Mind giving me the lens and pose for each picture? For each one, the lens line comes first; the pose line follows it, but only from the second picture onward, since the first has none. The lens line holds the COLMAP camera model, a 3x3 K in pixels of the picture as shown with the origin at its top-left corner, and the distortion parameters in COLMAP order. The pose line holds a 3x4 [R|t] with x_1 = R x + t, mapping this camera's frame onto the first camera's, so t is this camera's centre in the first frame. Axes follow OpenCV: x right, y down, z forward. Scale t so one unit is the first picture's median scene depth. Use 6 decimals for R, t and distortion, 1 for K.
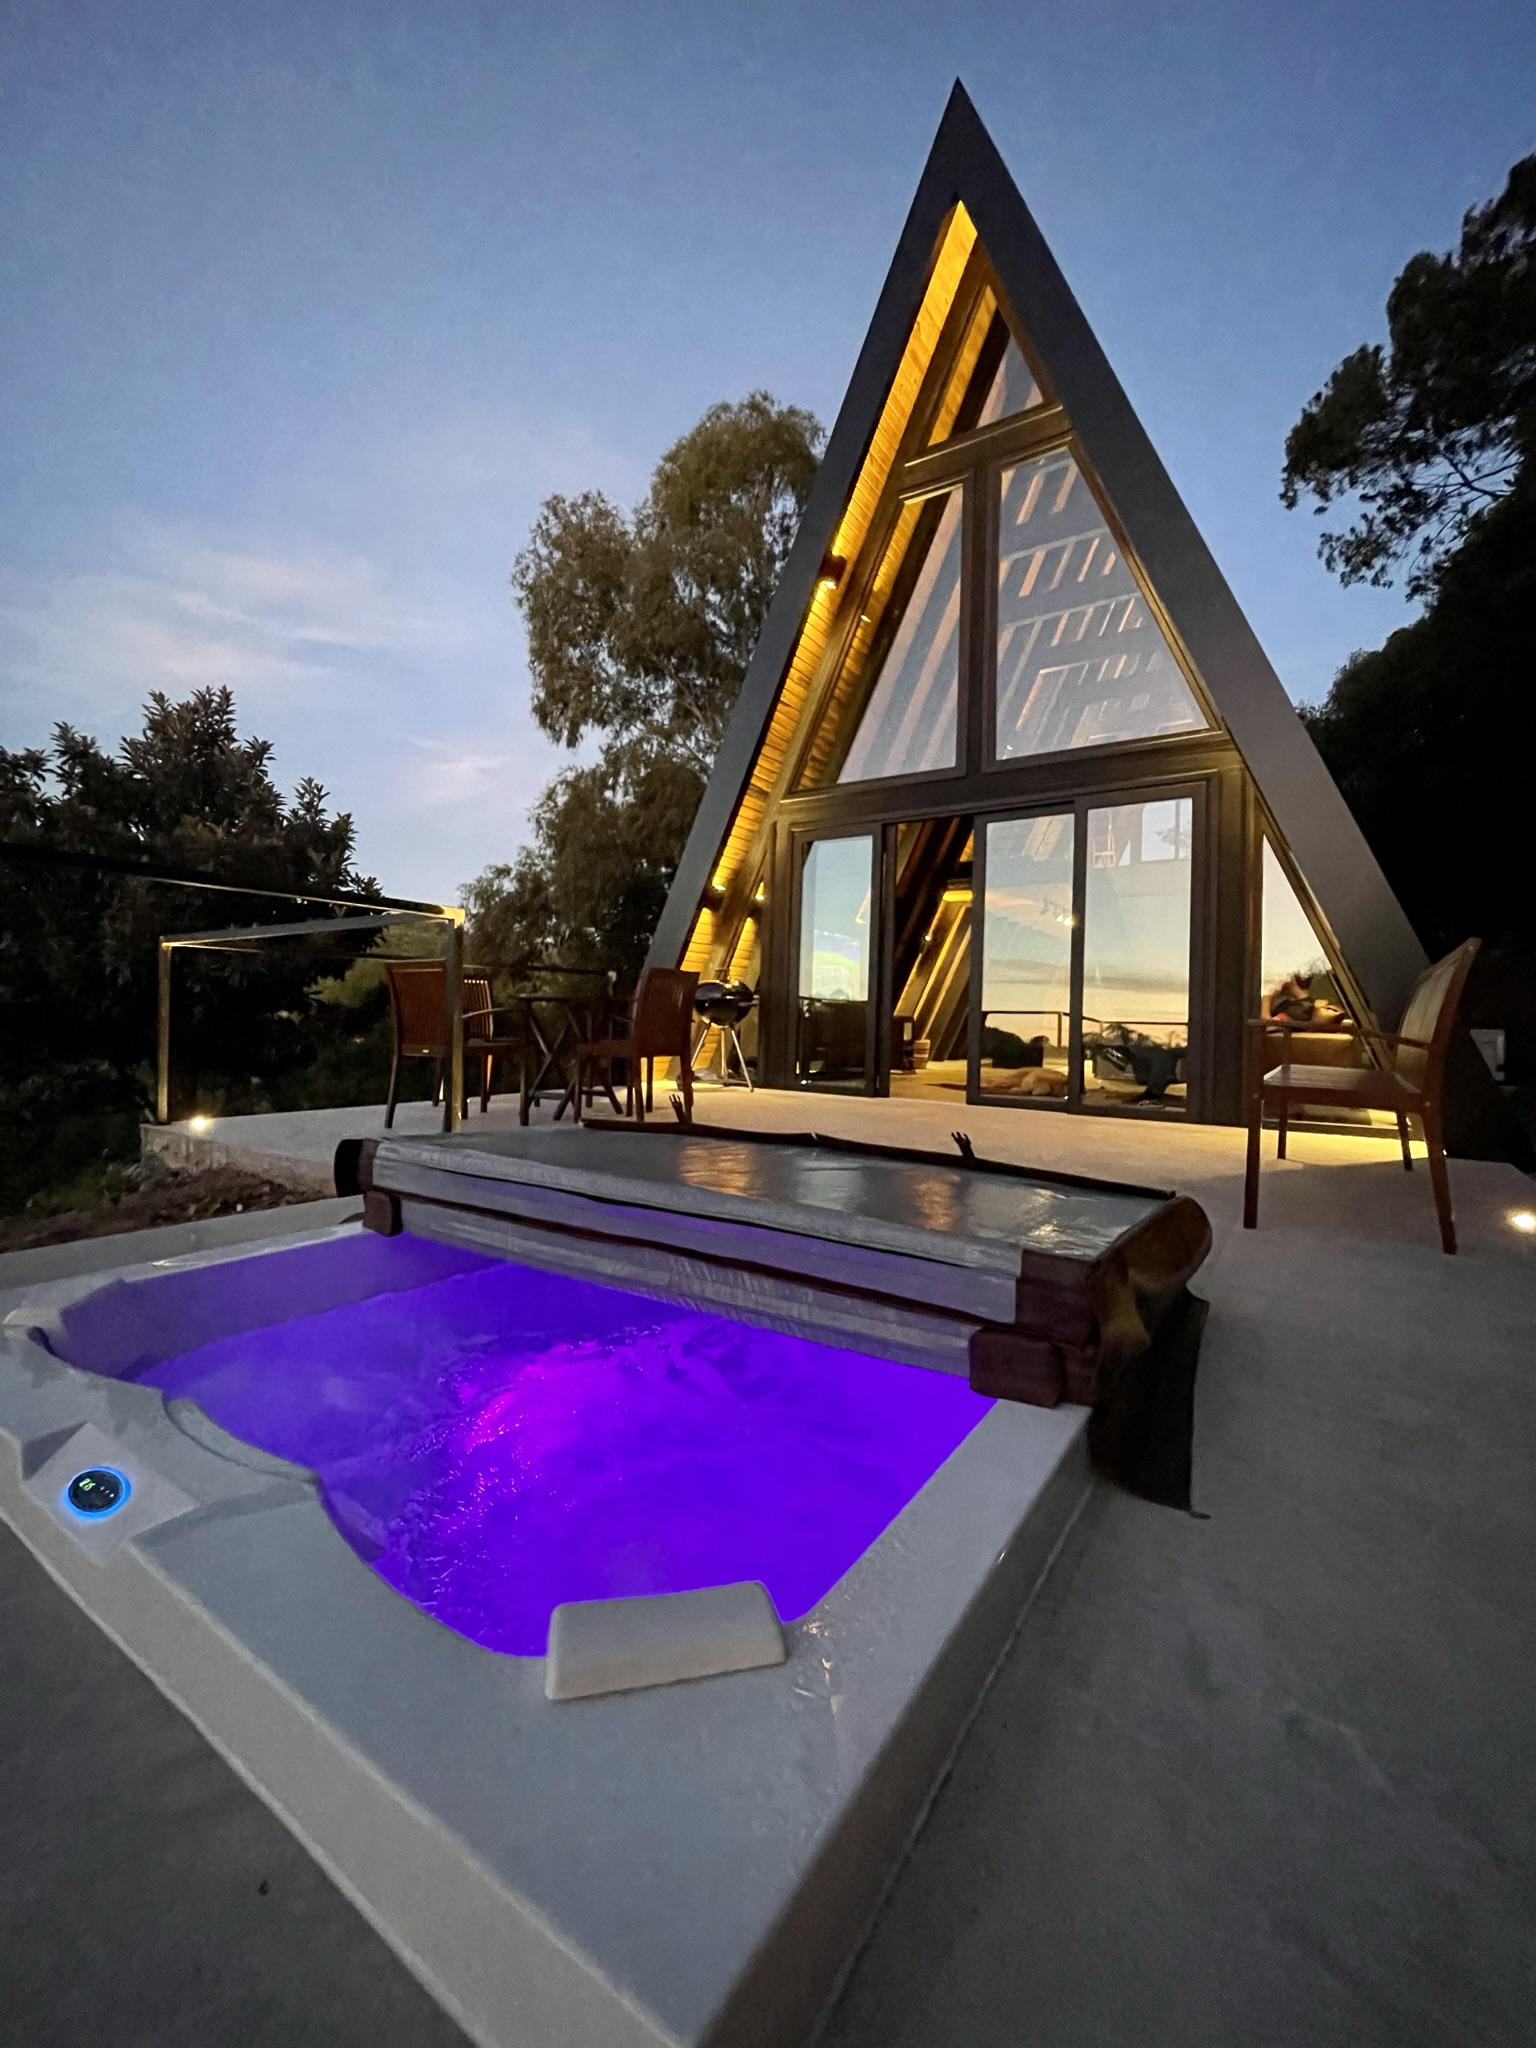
lens RADIAL K [[828.3, 0, 773.5], [0, 828.3, 996.8], [0, 0, 1]] dist [-0.001450, -0.000194]
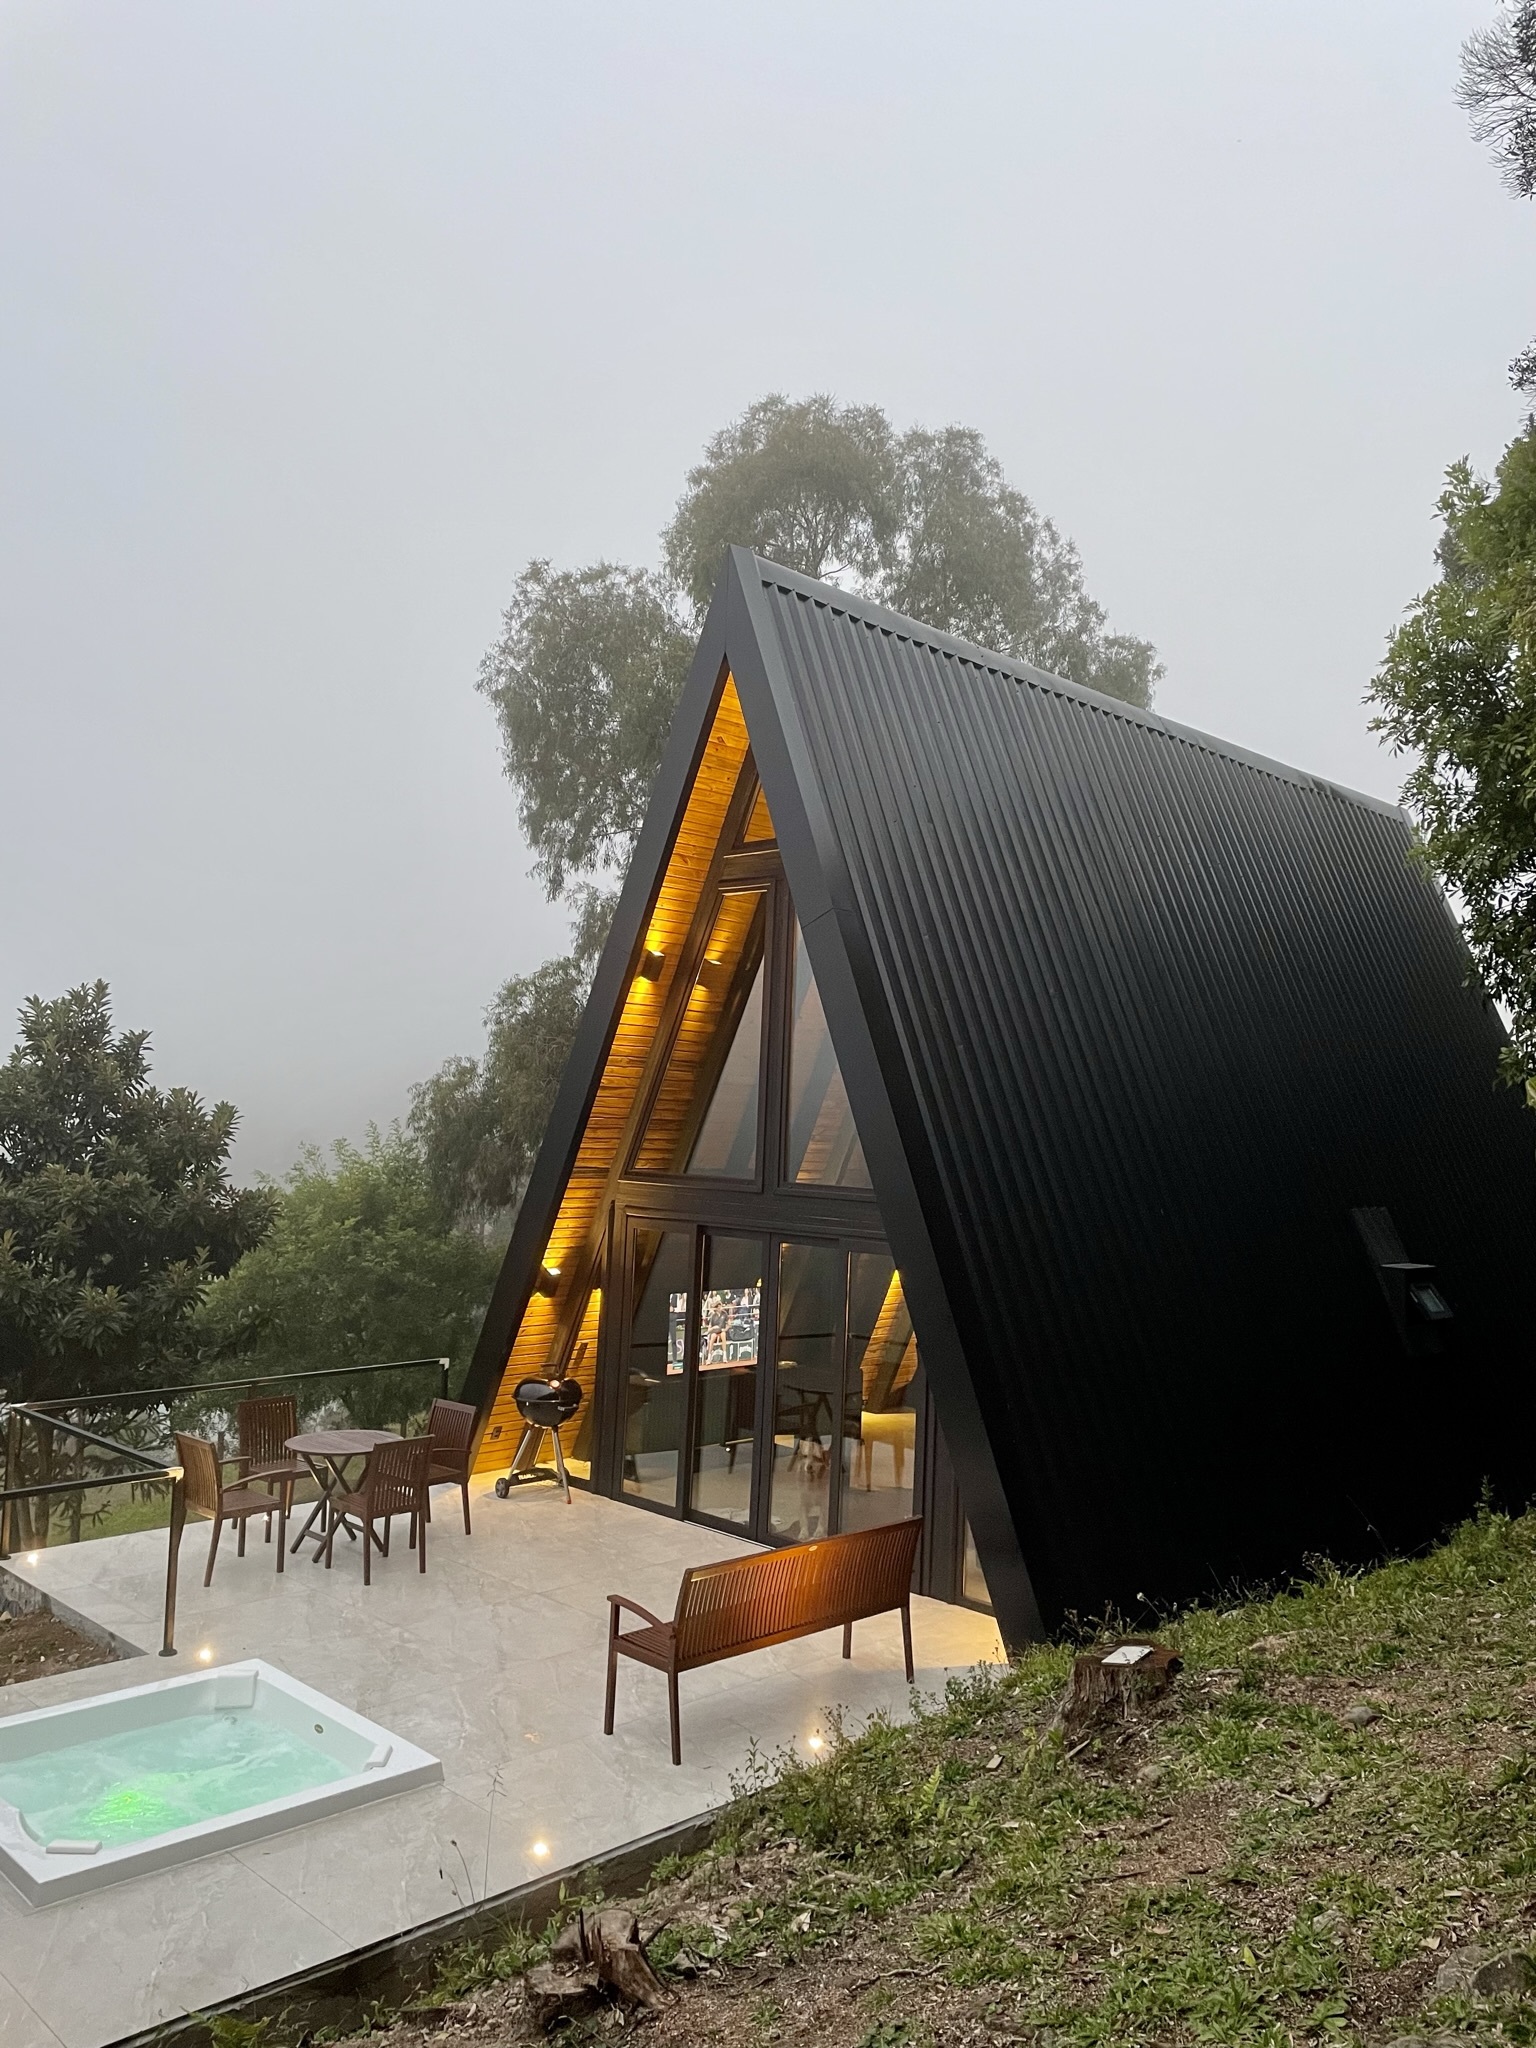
lens RADIAL K [[1545.3, 0, 768.0], [0, 1545.3, 1024.0], [0, 0, 1]] dist [0.045281, 0.000698]
pose [[0.978112, -0.005613, -0.208002, 0.410450], [-0.004142, 0.998913, -0.046433, -0.253876], [0.208037, 0.046279, 0.977026, -0.516301]]
